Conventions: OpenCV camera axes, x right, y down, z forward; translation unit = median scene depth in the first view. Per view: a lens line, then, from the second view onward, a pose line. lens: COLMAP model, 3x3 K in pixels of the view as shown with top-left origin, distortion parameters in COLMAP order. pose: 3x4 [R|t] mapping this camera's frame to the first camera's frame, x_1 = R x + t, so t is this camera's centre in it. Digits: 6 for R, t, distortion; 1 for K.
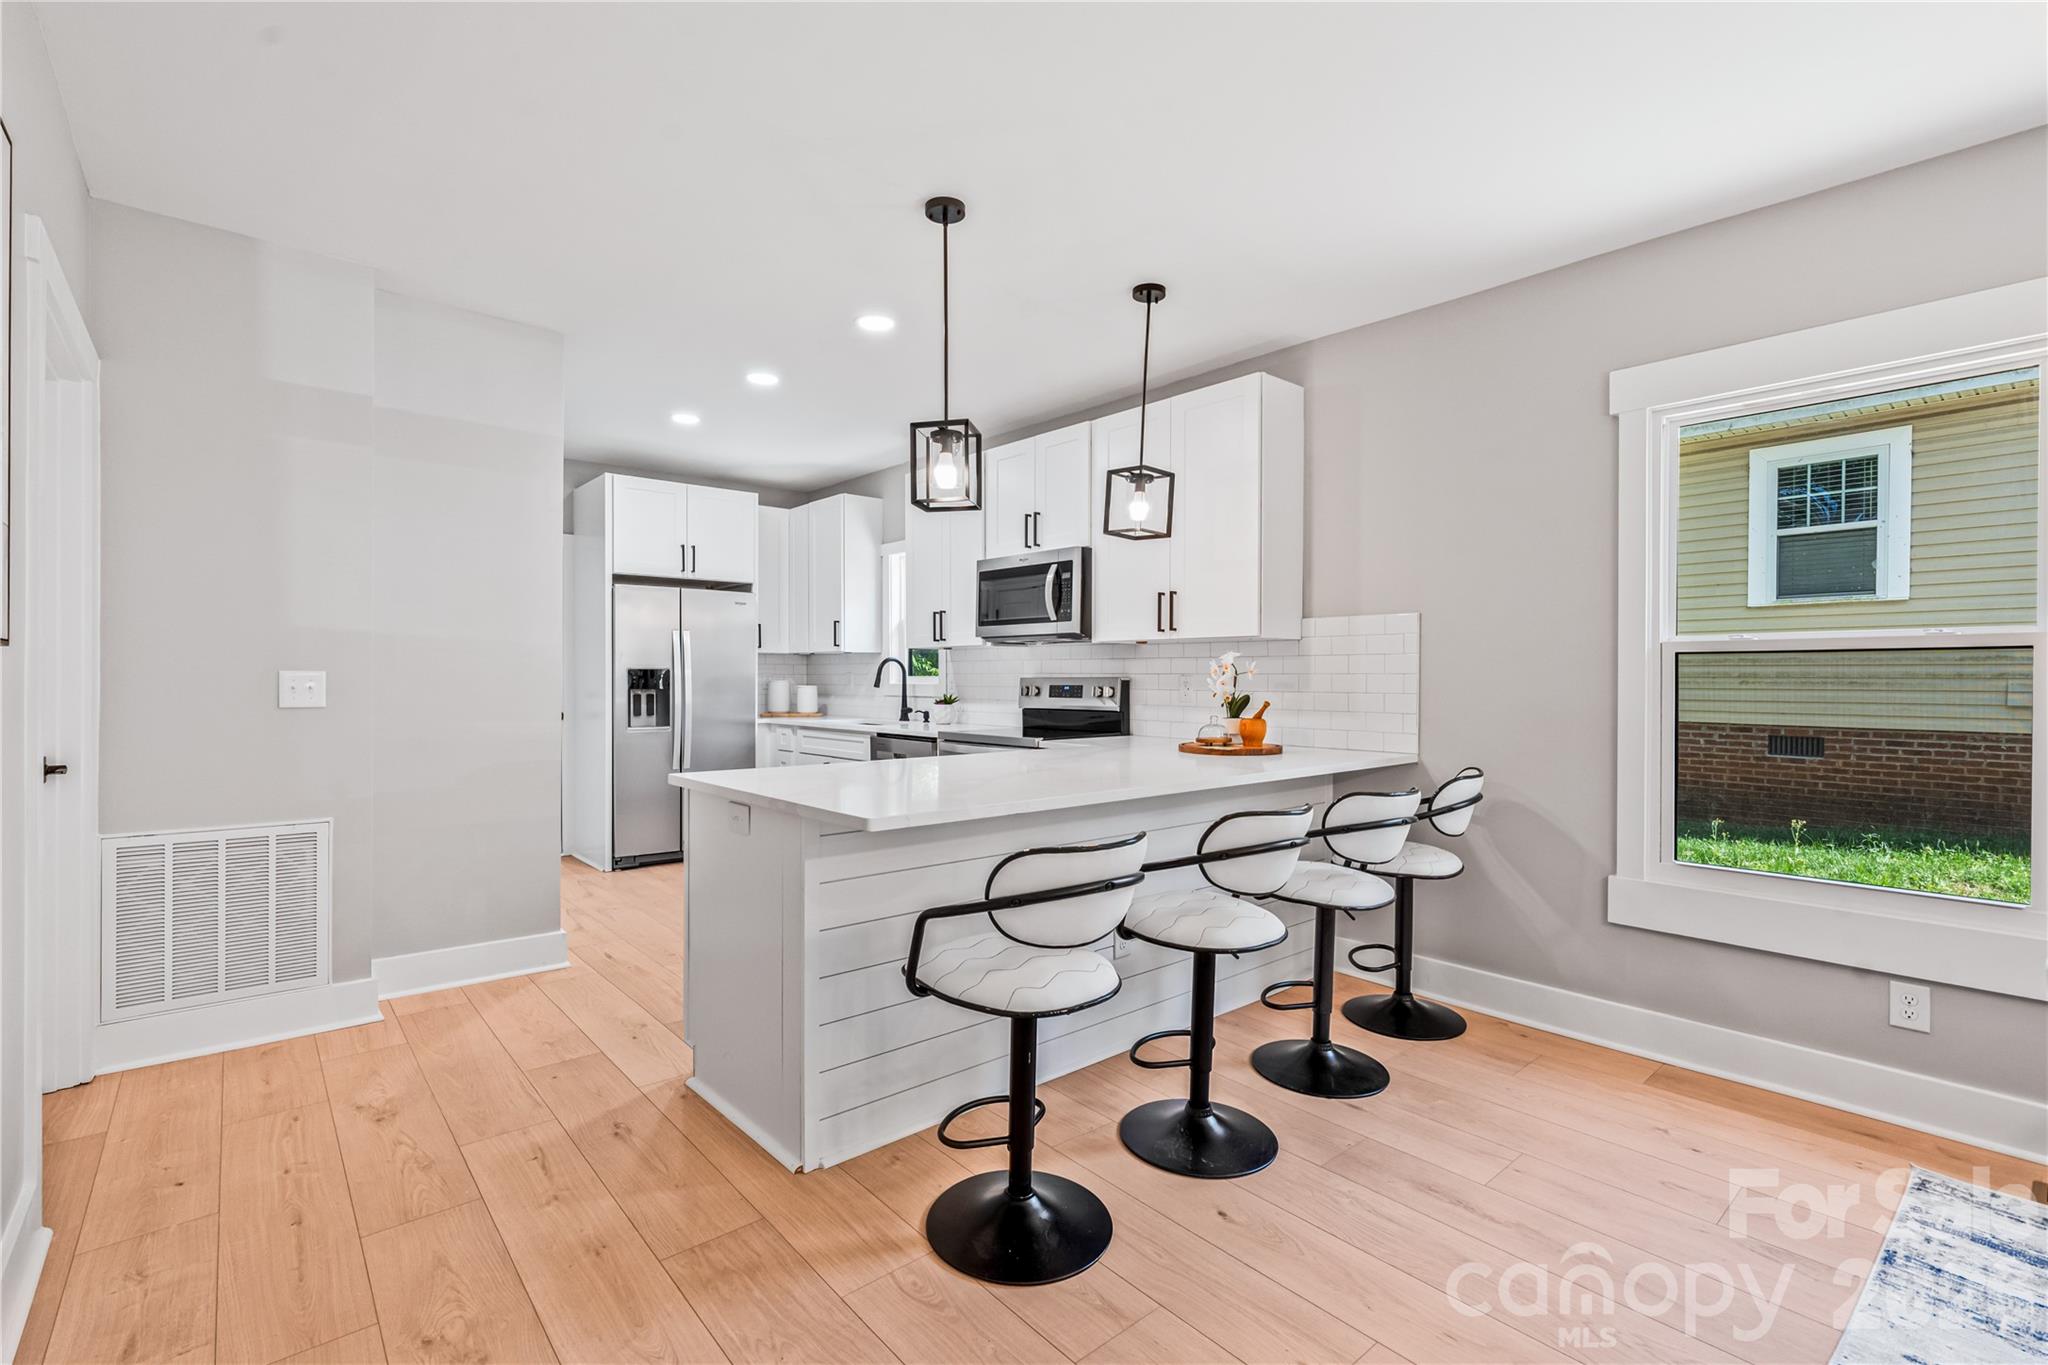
lens RADIAL K [[920.4, 0, 1018.1], [0, 920.4, 684.2], [0, 0, 1]] dist [-0.003431, 0.000116]
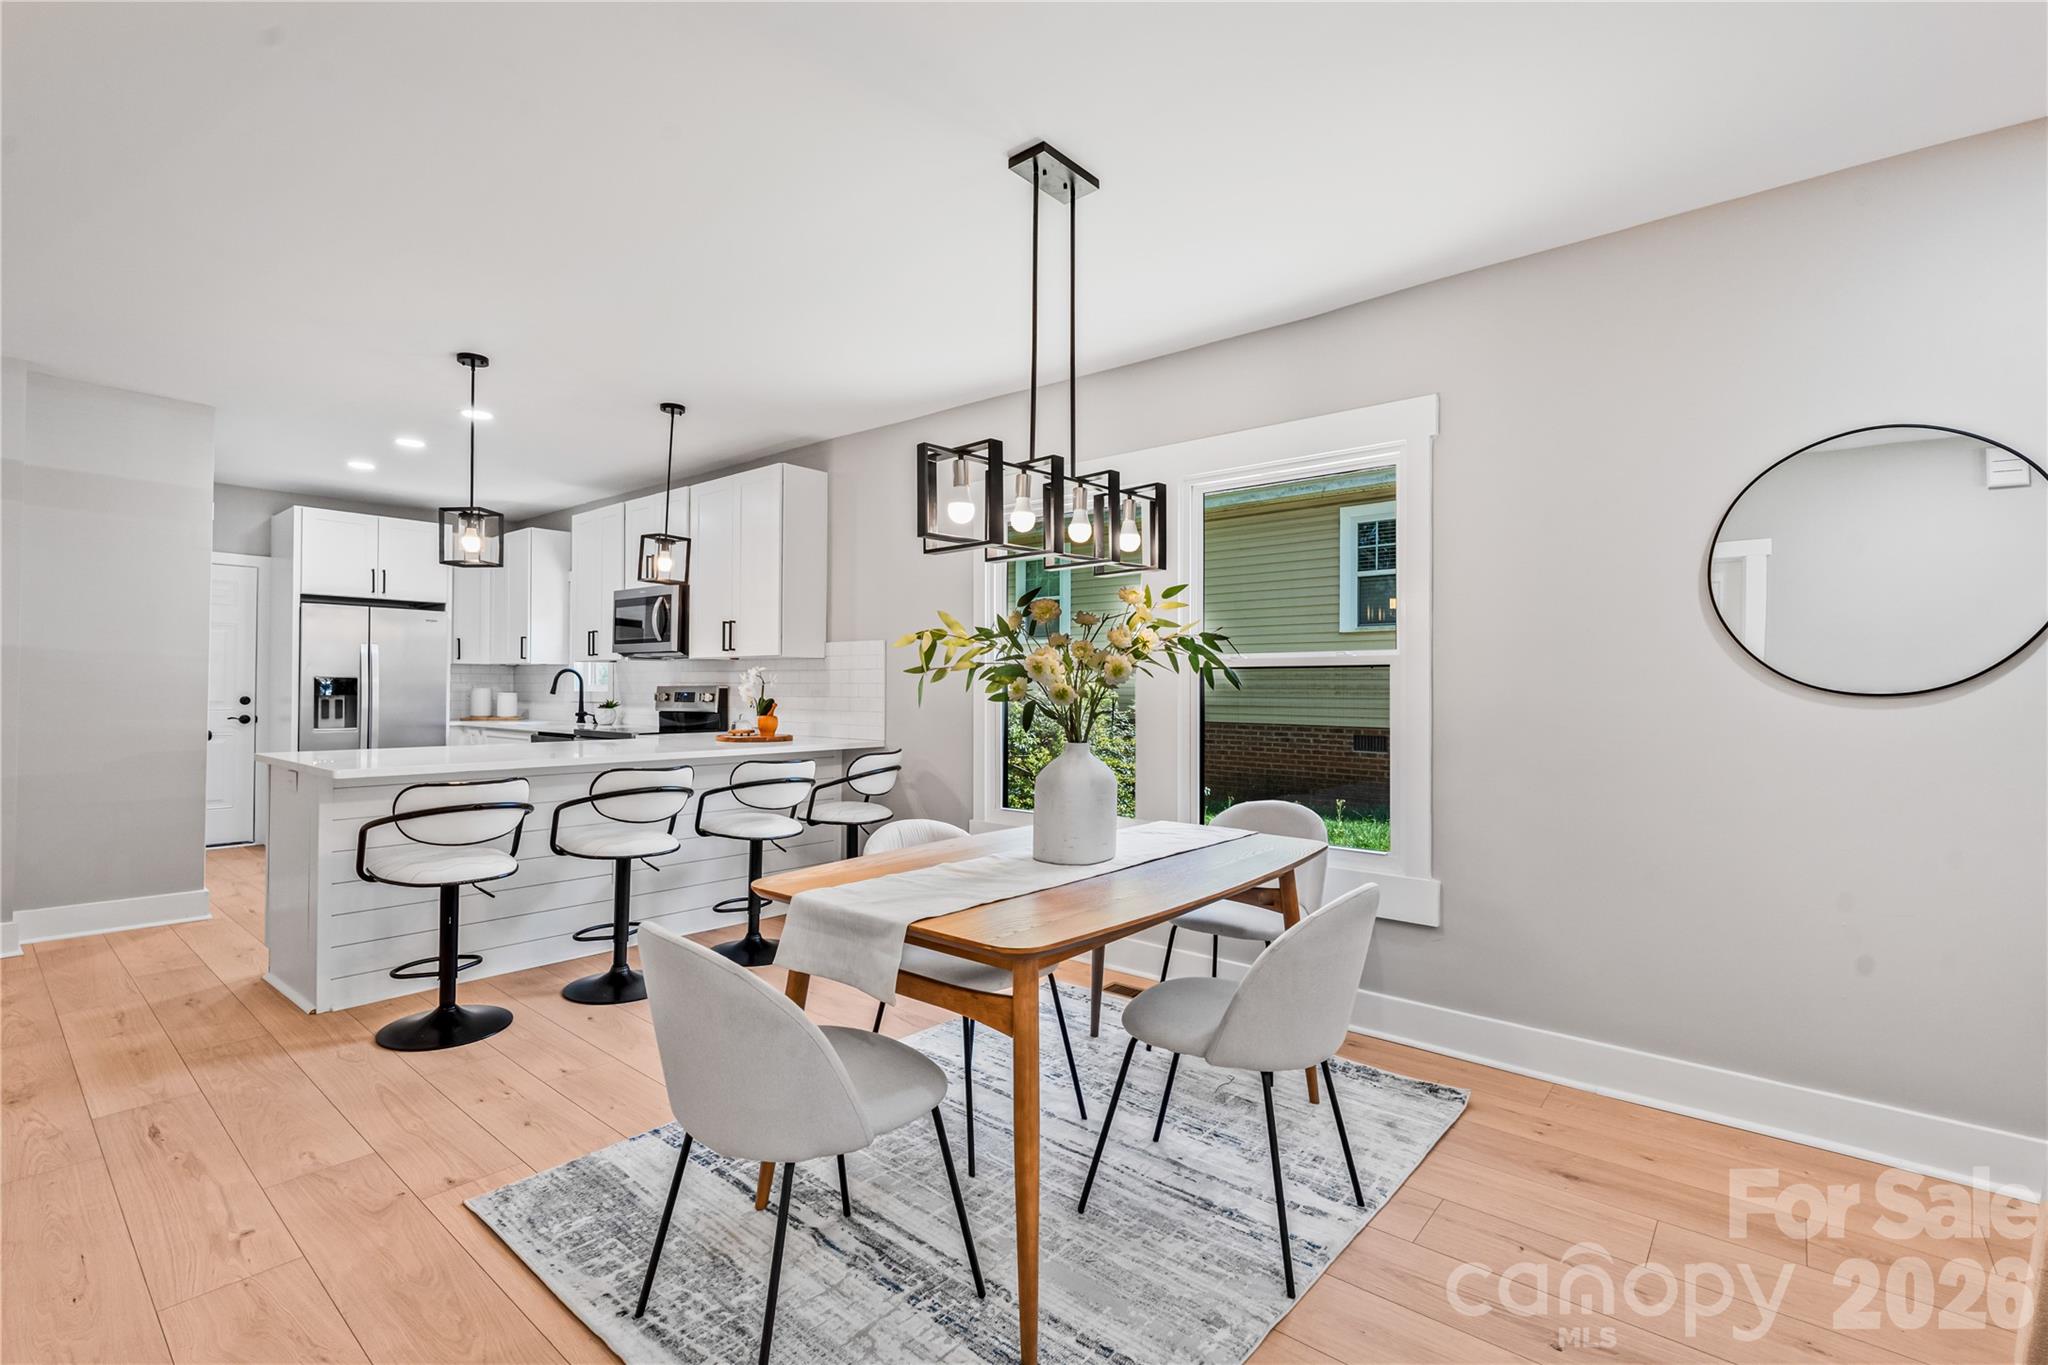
lens RADIAL K [[916.8, 0, 1018.1], [0, 916.8, 680.1], [0, 0, 1]] dist [-0.003536, 0.000428]
pose [[0.987339, 0.004841, 0.158553, 0.324488], [-0.002242, 0.999860, -0.016566, 0.004630], [-0.158611, 0.016001, 0.987212, -0.326634]]
